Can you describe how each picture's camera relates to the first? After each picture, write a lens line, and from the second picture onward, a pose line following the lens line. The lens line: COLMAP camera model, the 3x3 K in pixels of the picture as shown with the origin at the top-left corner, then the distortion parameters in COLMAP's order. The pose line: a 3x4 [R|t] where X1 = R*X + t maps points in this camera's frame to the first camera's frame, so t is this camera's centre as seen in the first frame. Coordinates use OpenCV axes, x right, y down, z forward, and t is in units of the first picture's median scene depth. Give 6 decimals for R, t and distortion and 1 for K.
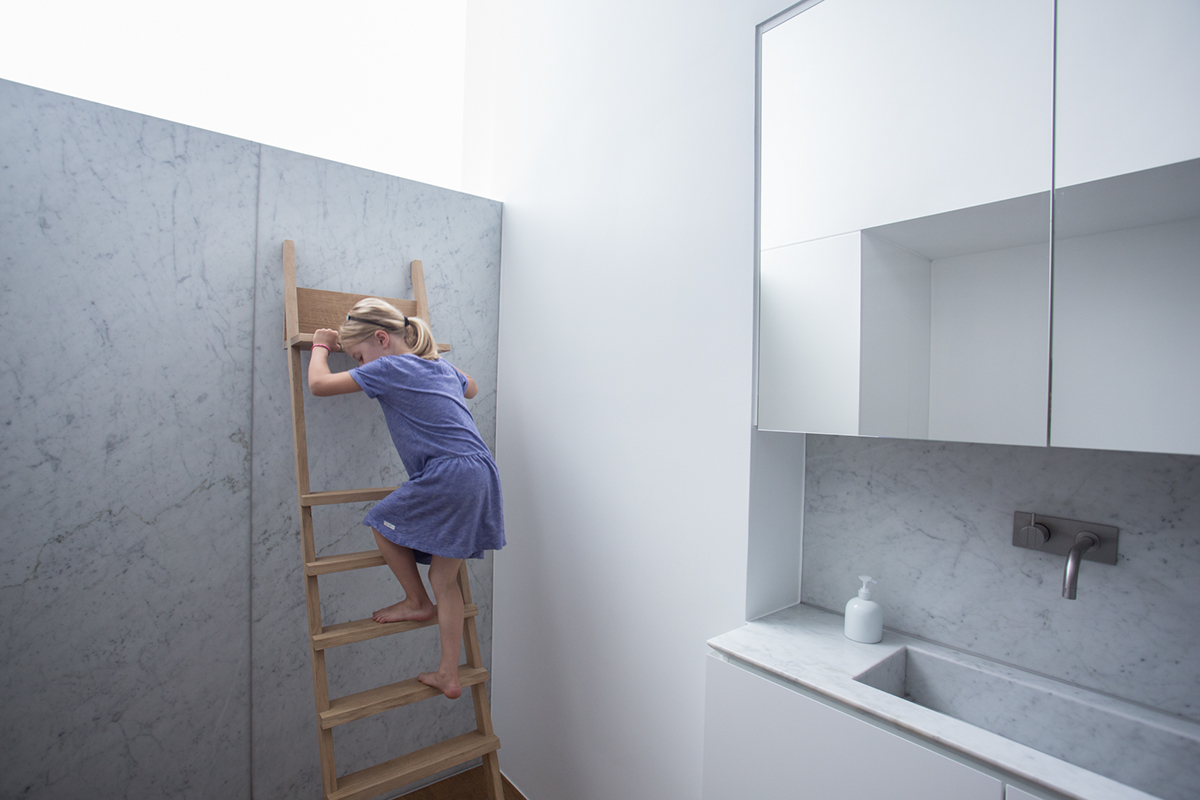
lens RADIAL K [[579.0, 0, 596.7], [0, 579.0, 405.3], [0, 0, 1]] dist [-0.063949, 0.024210]
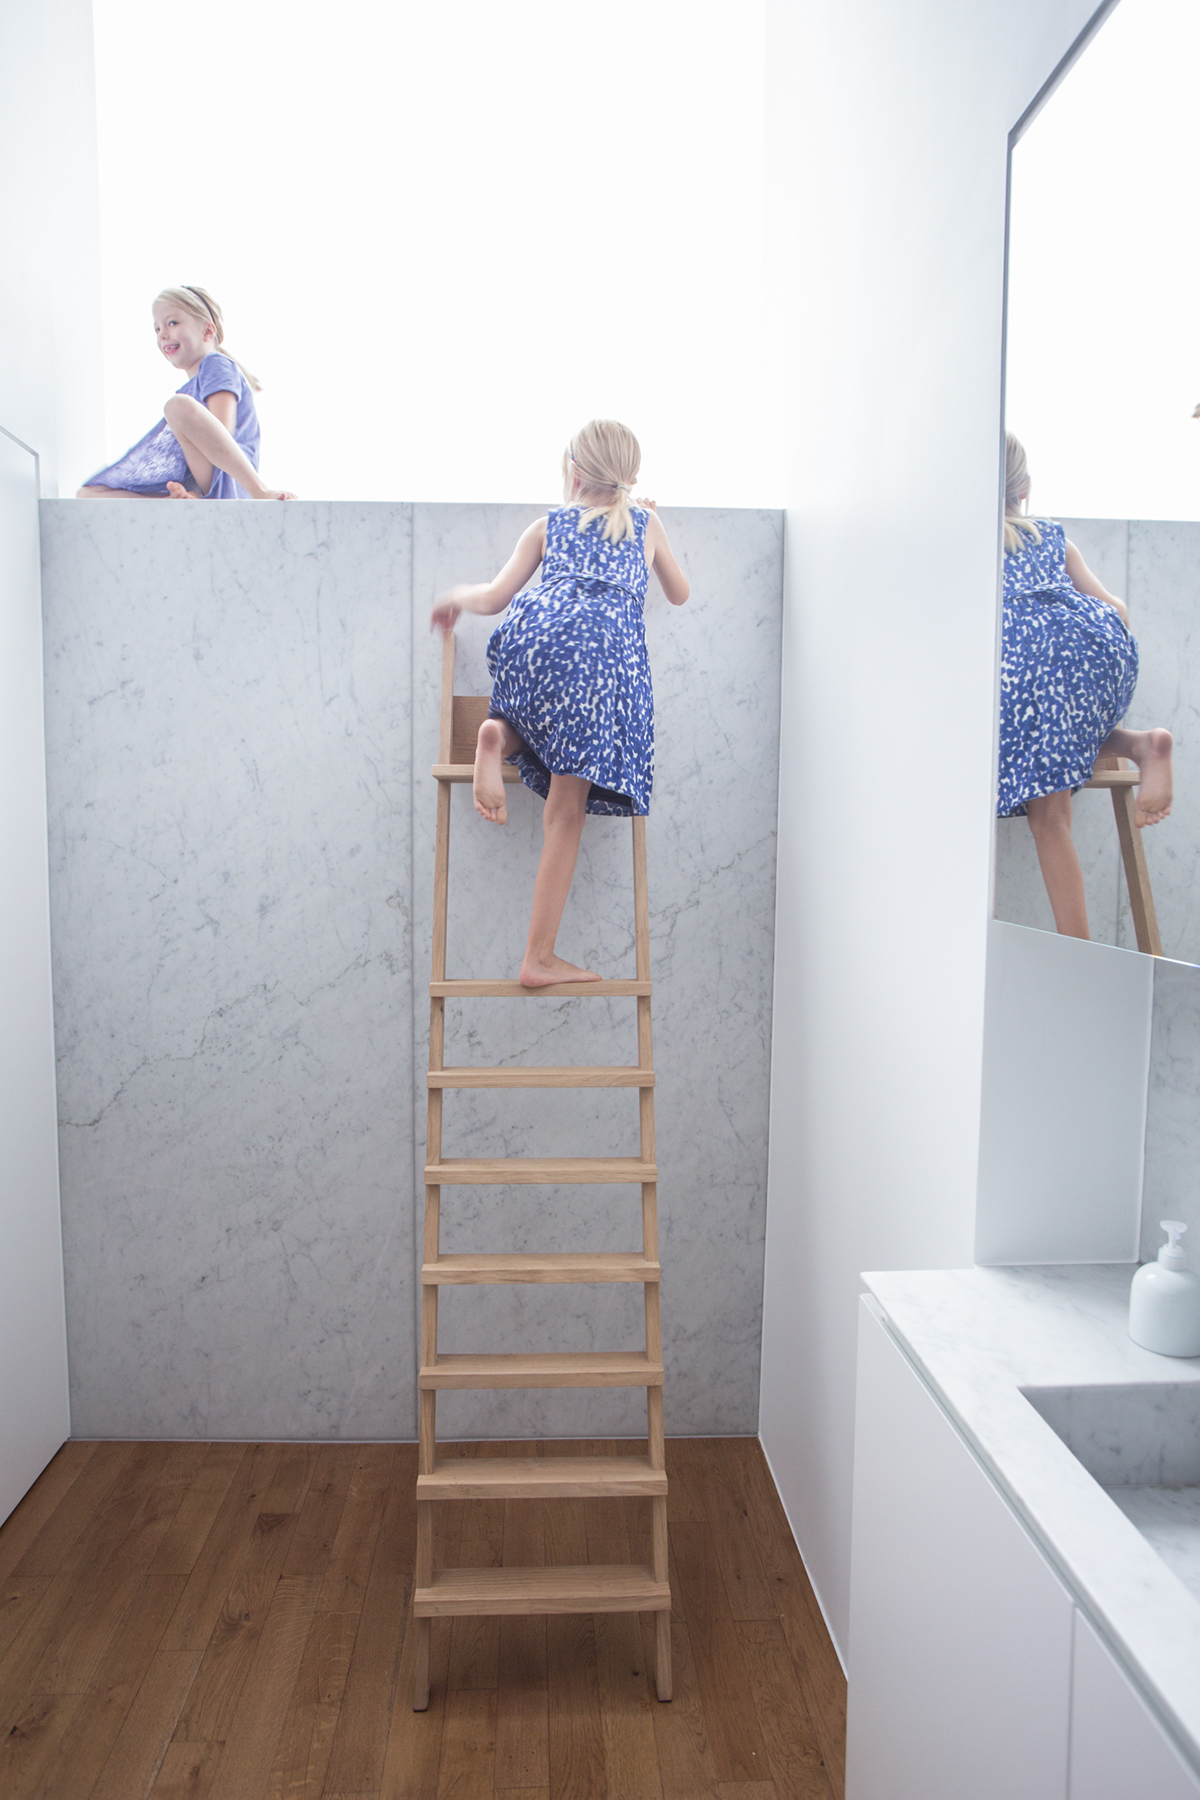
lens RADIAL K [[1097.4, 0, 588.0], [0, 1097.4, 897.8], [0, 0, 1]] dist [-0.066583, 0.048512]
pose [[0.809846, 0.028395, -0.585955, 0.446320], [0.006397, 0.998341, 0.057219, -0.031749], [0.586608, -0.050087, 0.808321, -0.039850]]
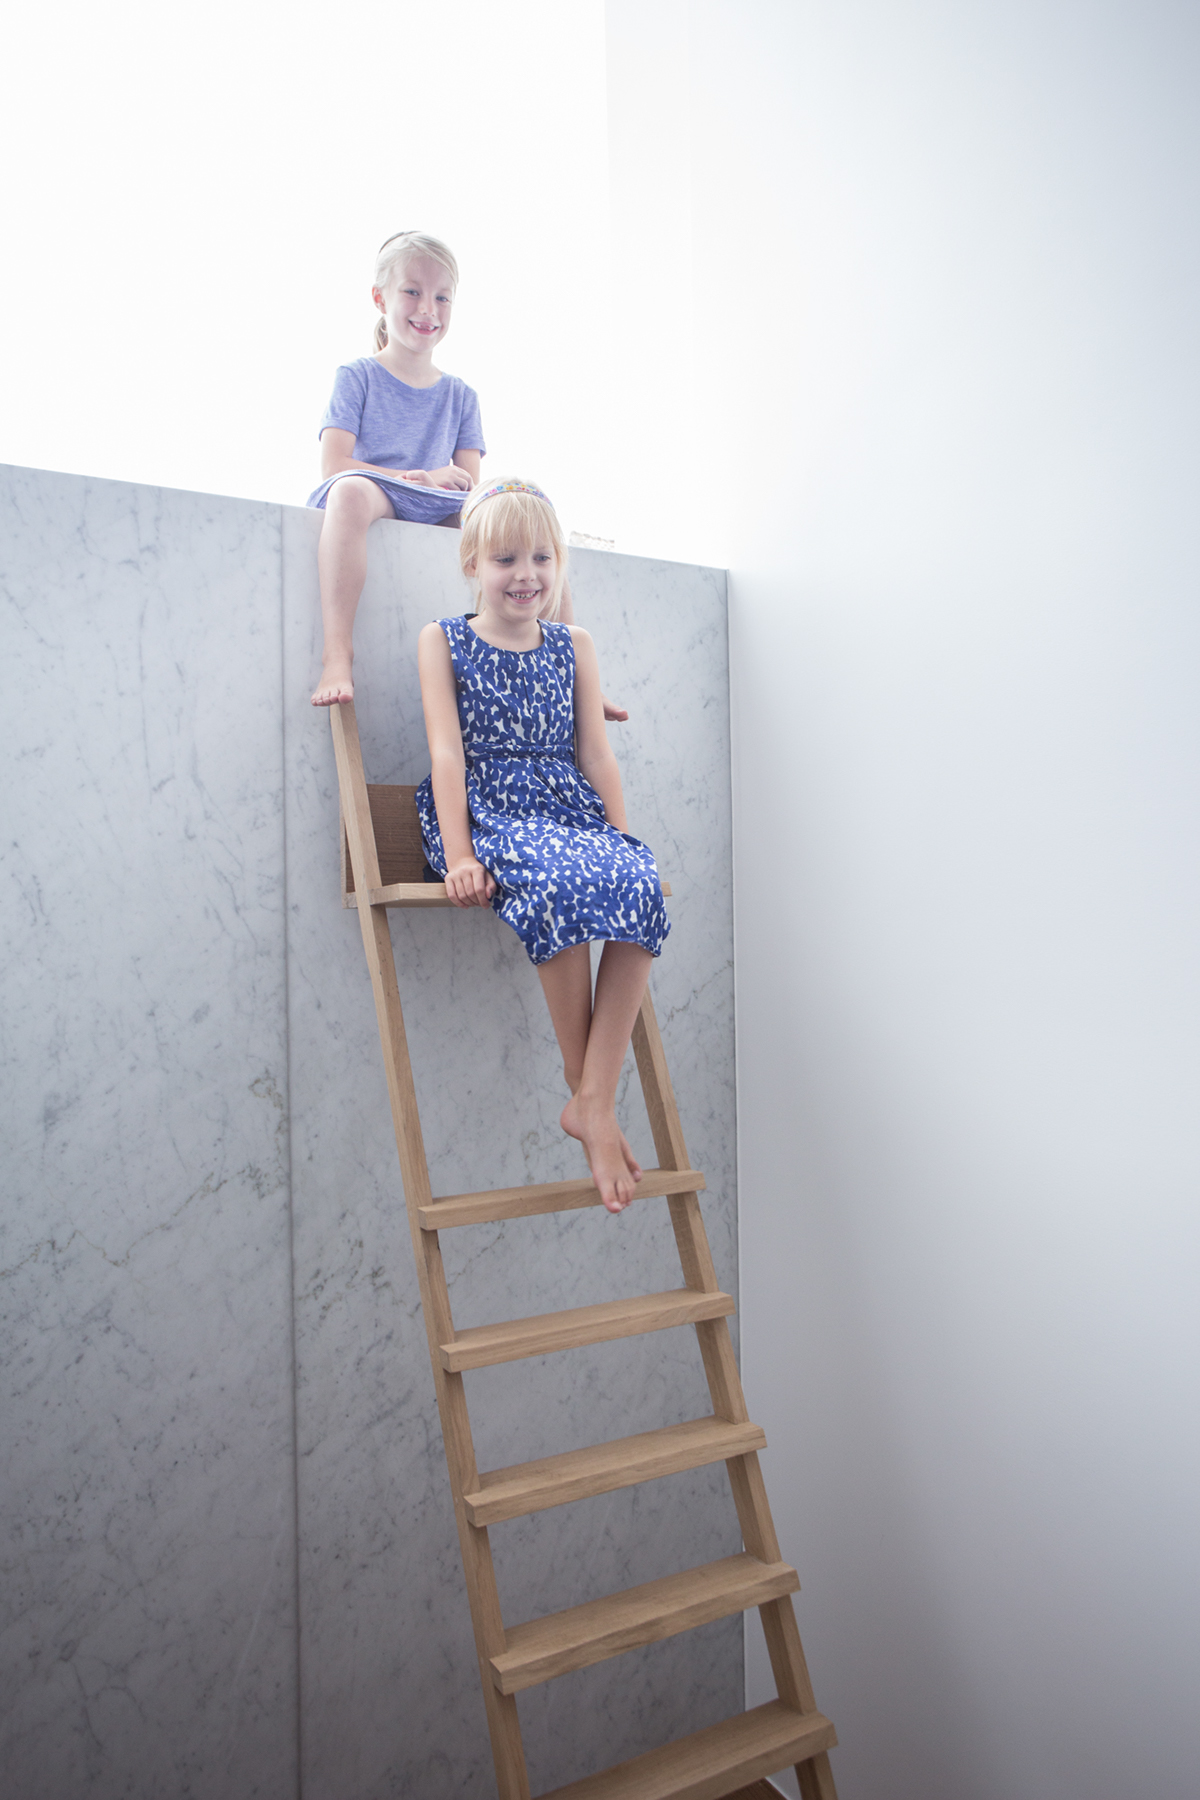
lens RADIAL K [[1260.2, 0, 590.4], [0, 1260.2, 898.2], [0, 0, 1]] dist [-0.050943, 0.067880]
pose [[0.986811, -0.043673, -0.155877, -0.167204], [0.039137, 0.998720, -0.032052, -0.065768], [0.157077, 0.025529, 0.987256, -0.067008]]
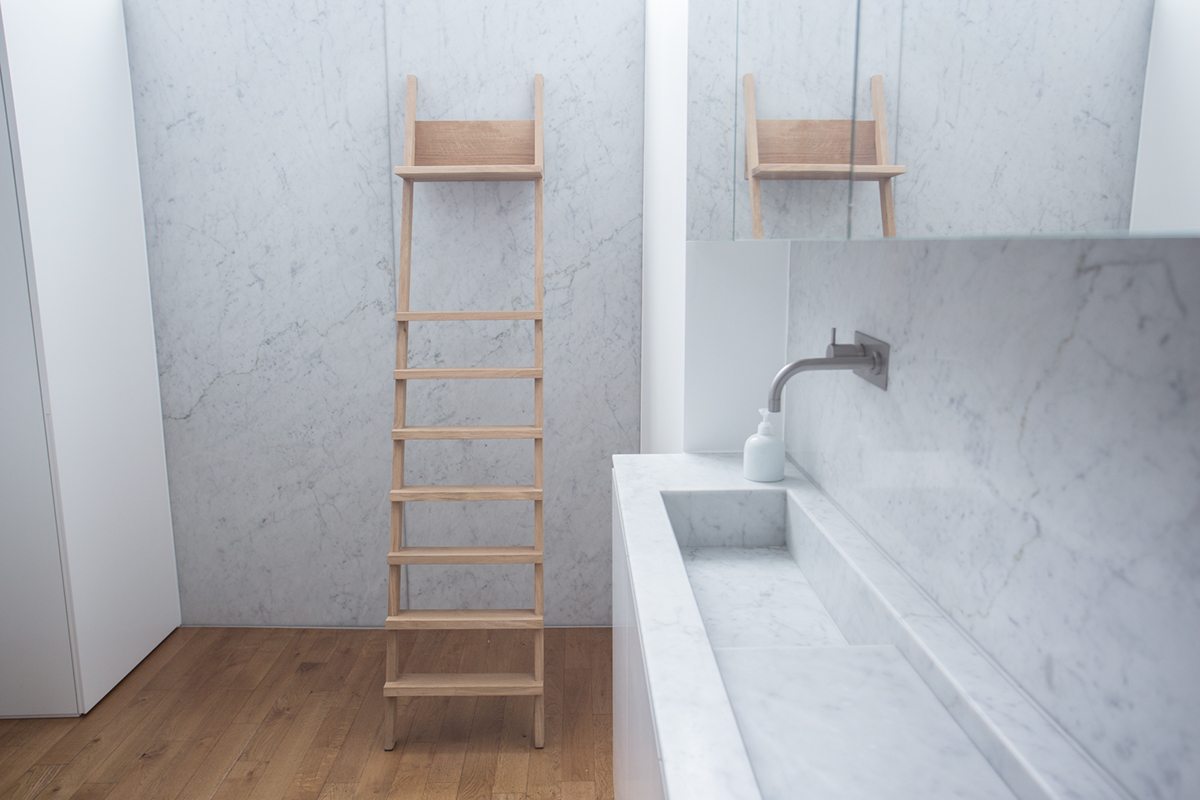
lens RADIAL K [[900.0, 0, 599.2], [0, 900.0, 404.6], [0, 0, 1]] dist [-0.046122, 0.081111]
pose [[0.793766, 0.085419, -0.602196, 0.815443], [0.015419, 0.986945, 0.160317, 0.051848], [0.608028, -0.136539, 0.782086, -0.171613]]
